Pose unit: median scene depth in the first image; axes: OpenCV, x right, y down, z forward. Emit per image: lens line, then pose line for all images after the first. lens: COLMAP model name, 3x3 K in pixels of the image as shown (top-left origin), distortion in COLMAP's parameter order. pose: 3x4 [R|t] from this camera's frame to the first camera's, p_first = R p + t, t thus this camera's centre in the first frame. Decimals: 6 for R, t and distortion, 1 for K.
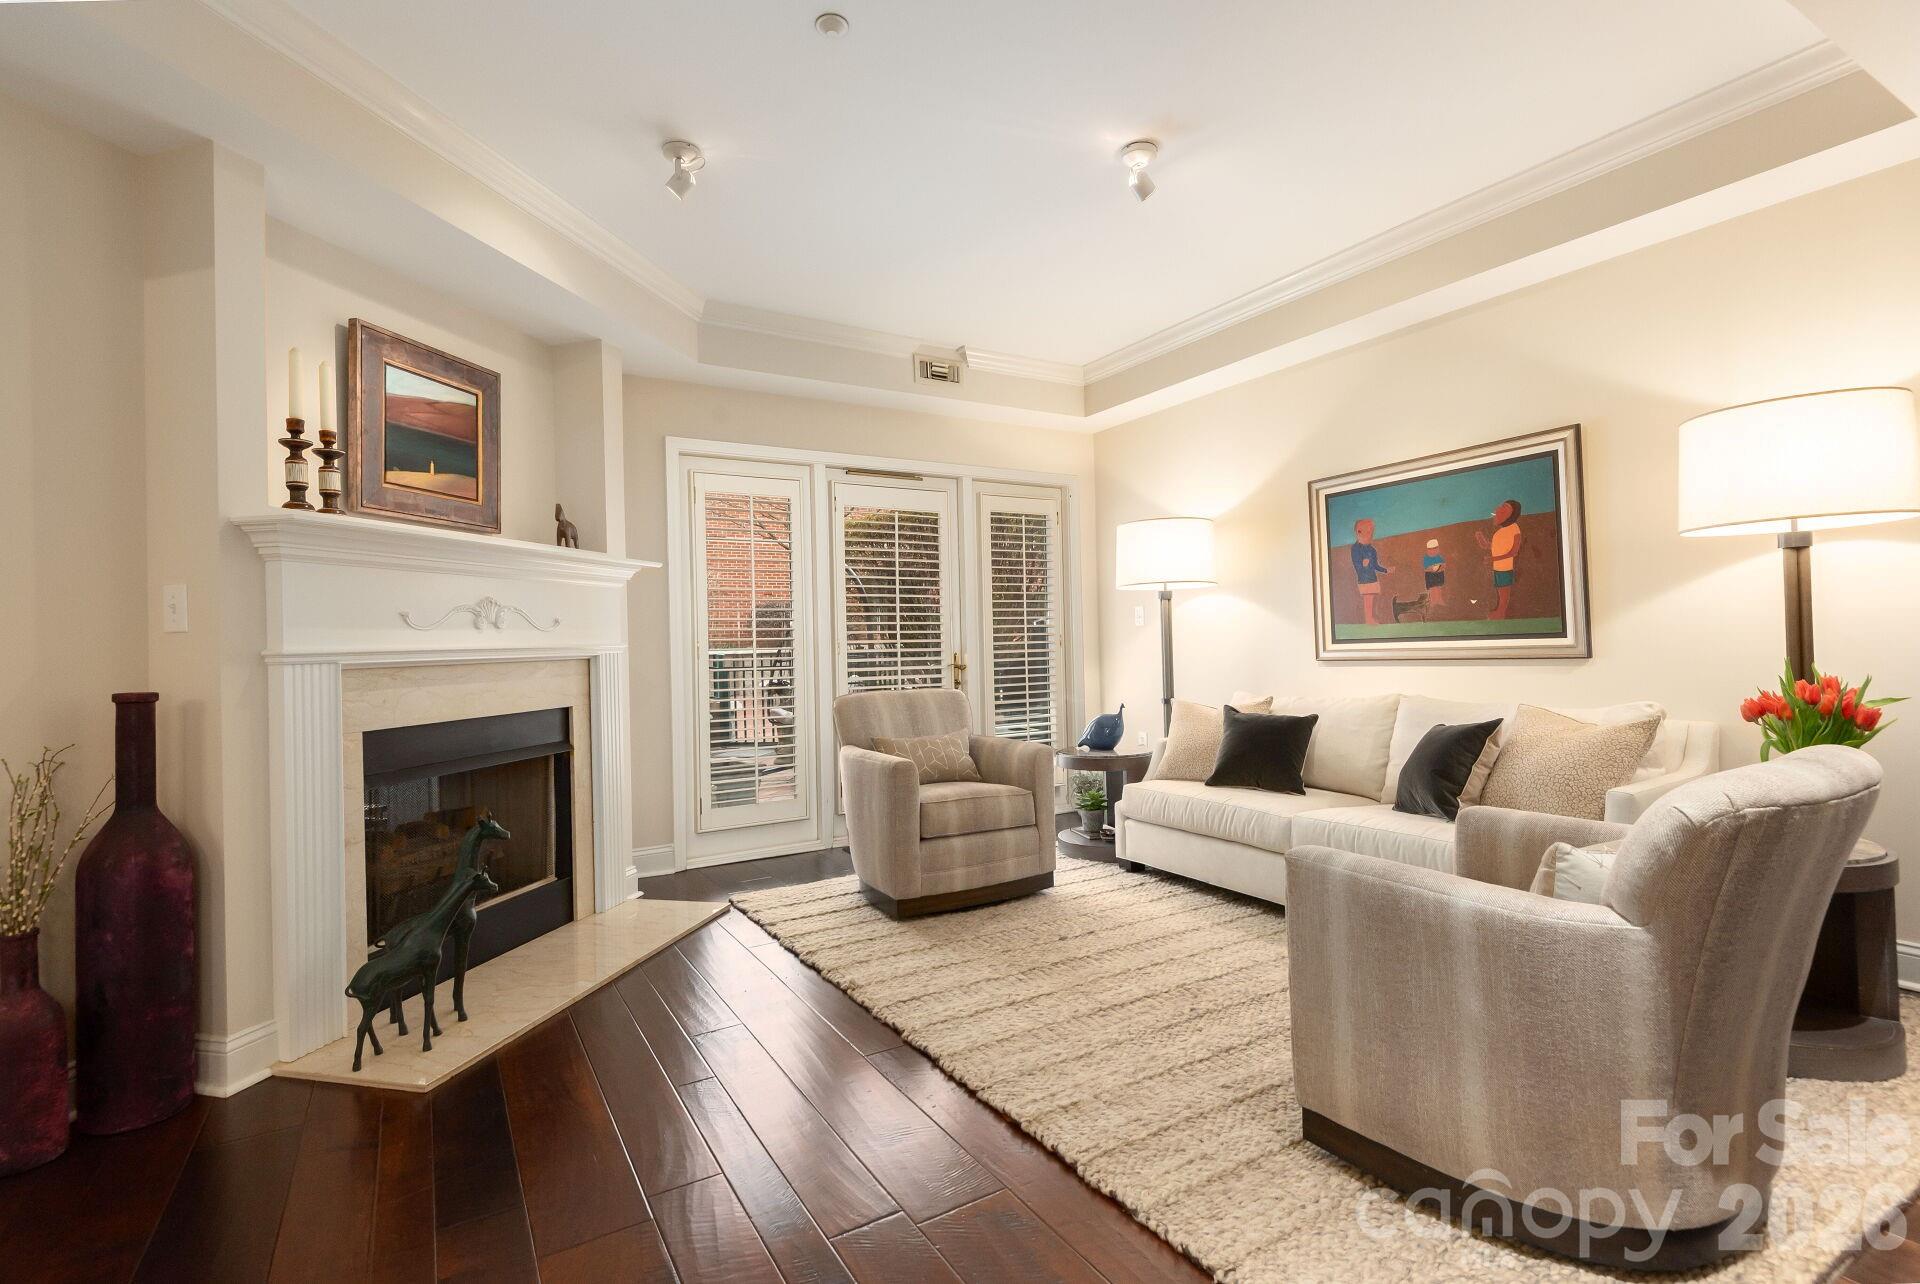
lens RADIAL K [[893.4, 0, 960.0], [0, 893.4, 642.0], [0, 0, 1]] dist [0.023694, -0.000354]
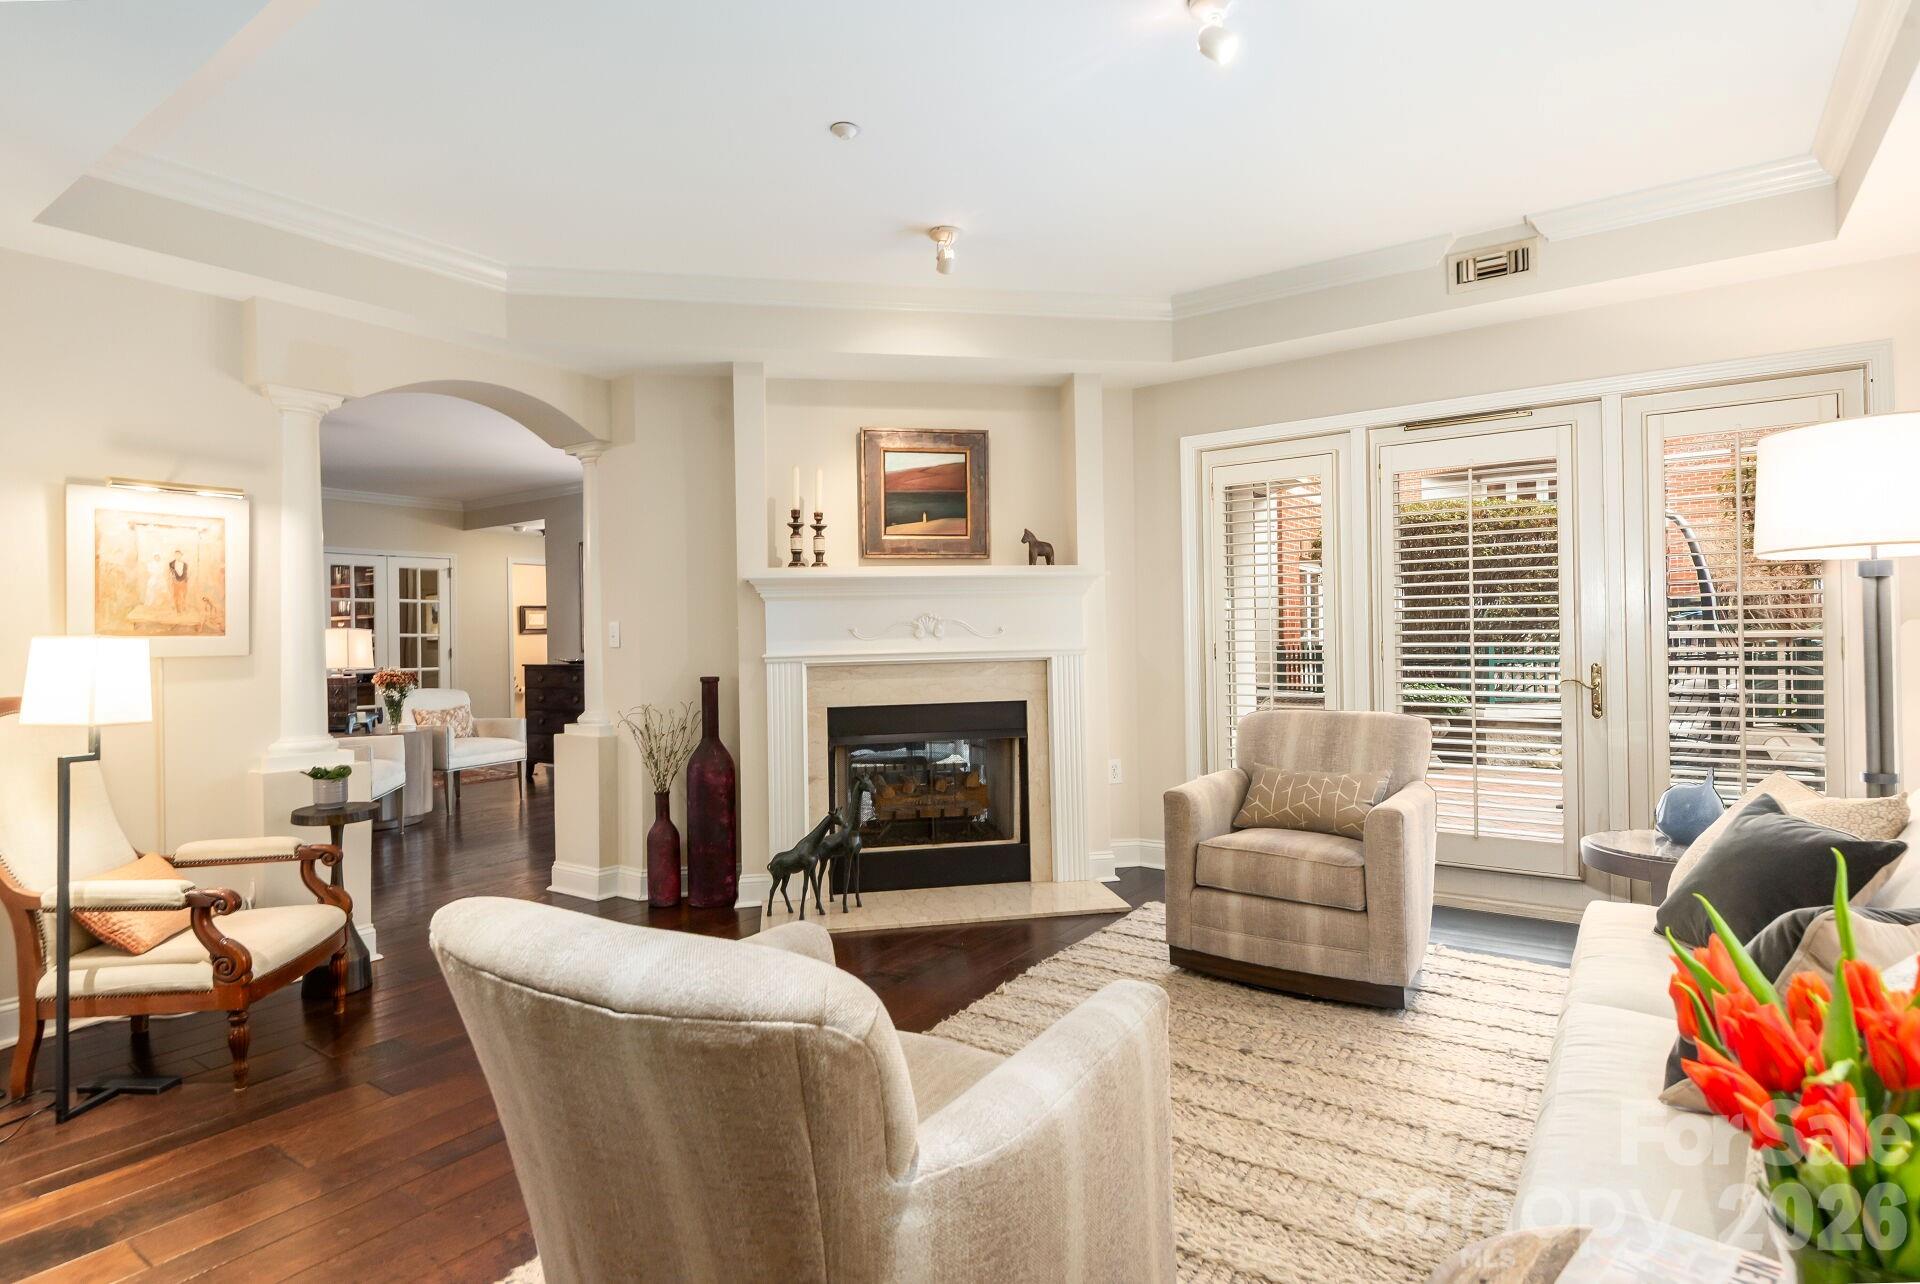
lens RADIAL K [[984.8, 0, 956.7], [0, 984.8, 634.6], [0, 0, 1]] dist [0.014306, -0.000745]
pose [[0.401284, 0.013153, -0.915859, 0.727716], [0.008698, 0.999797, 0.018170, -0.039799], [0.915912, -0.015258, 0.401089, 0.407802]]
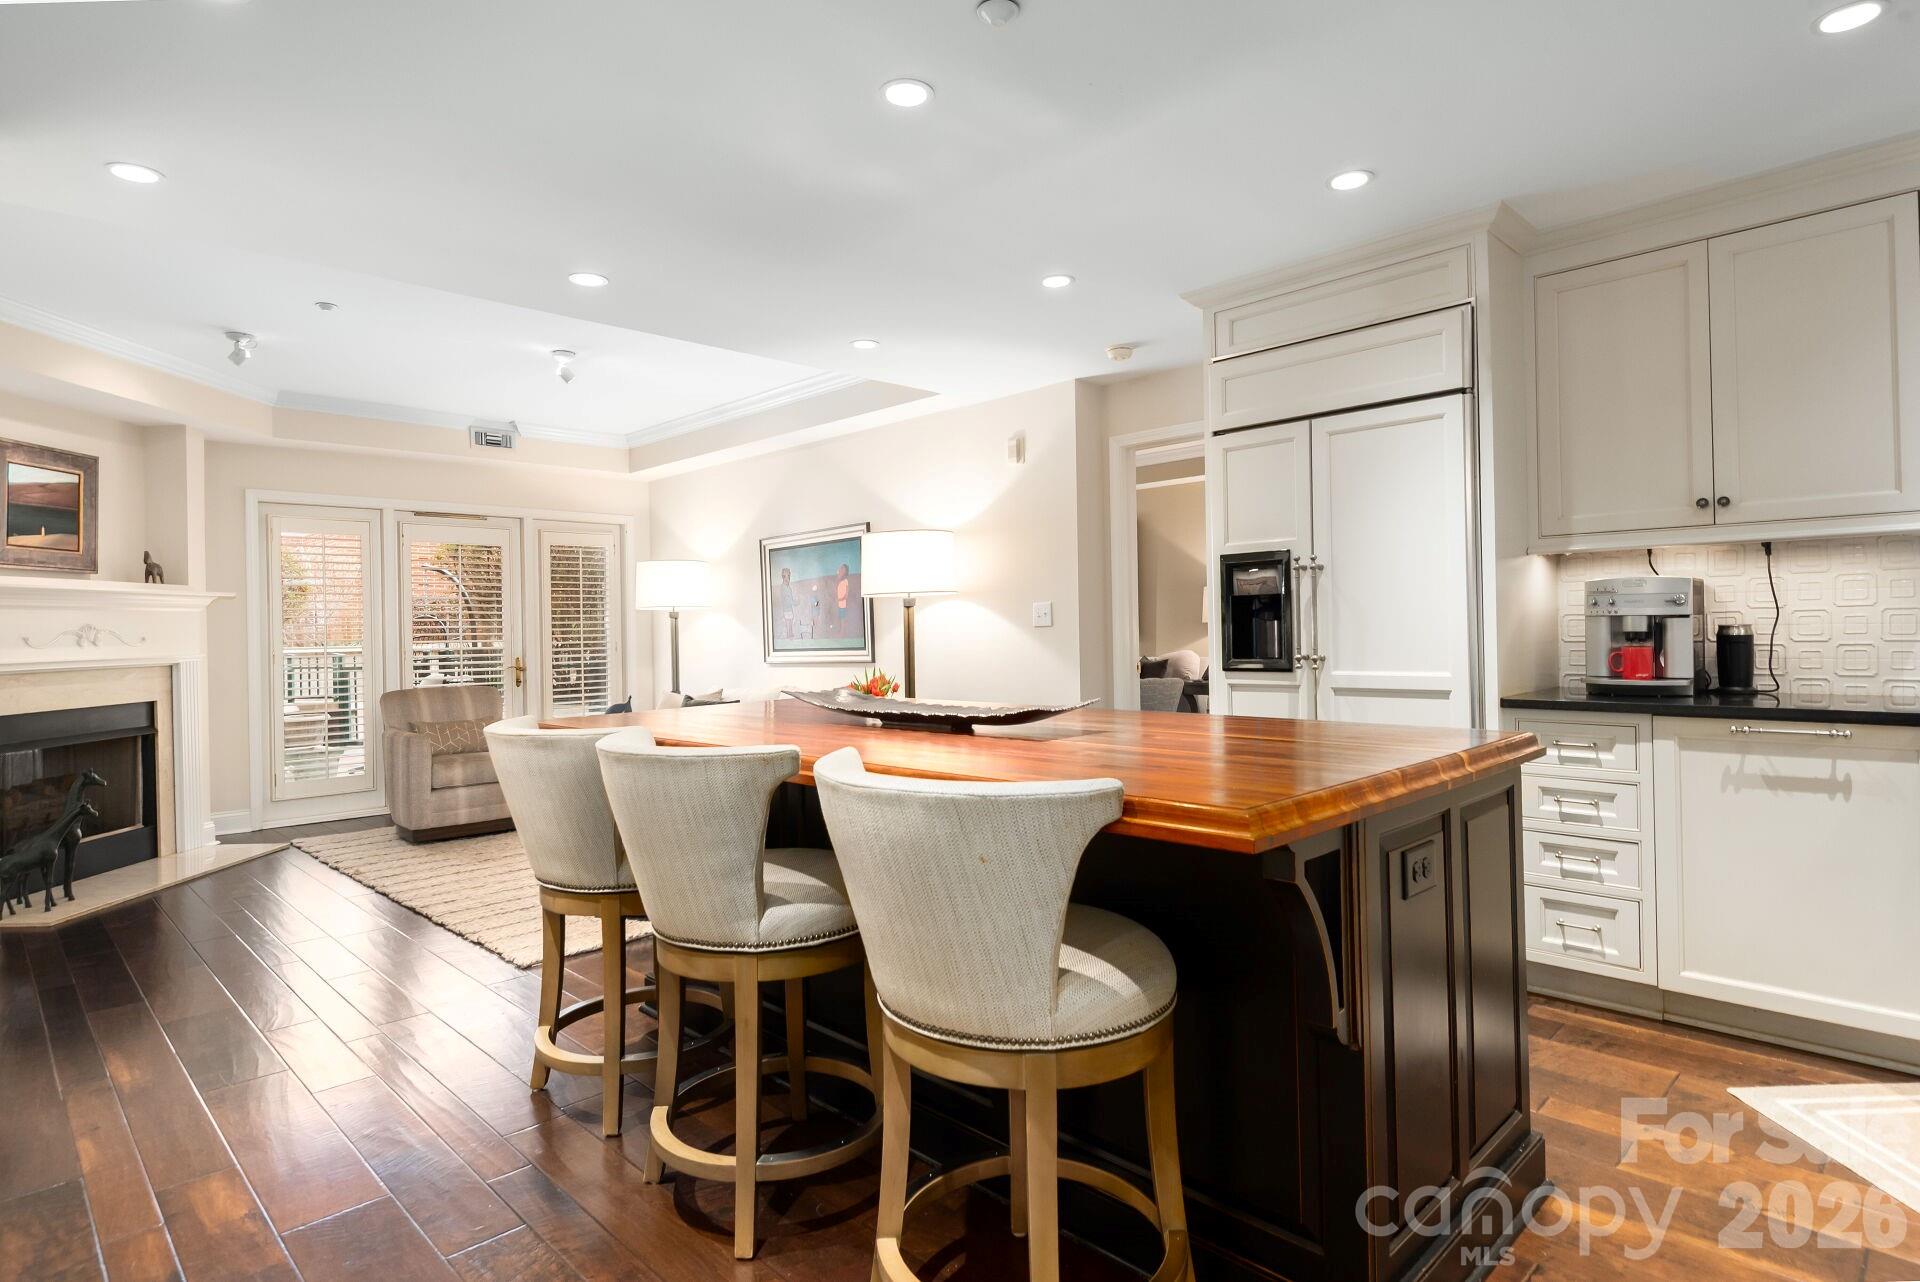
lens RADIAL K [[1028.1, 0, 962.8], [0, 1028.1, 631.1], [0, 0, 1]] dist [0.018147, -0.014102]
pose [[0.972285, 0.004926, 0.233745, 0.397626], [-0.004444, 0.999987, -0.002592, -0.035861], [-0.233755, 0.001481, 0.972294, -0.828587]]
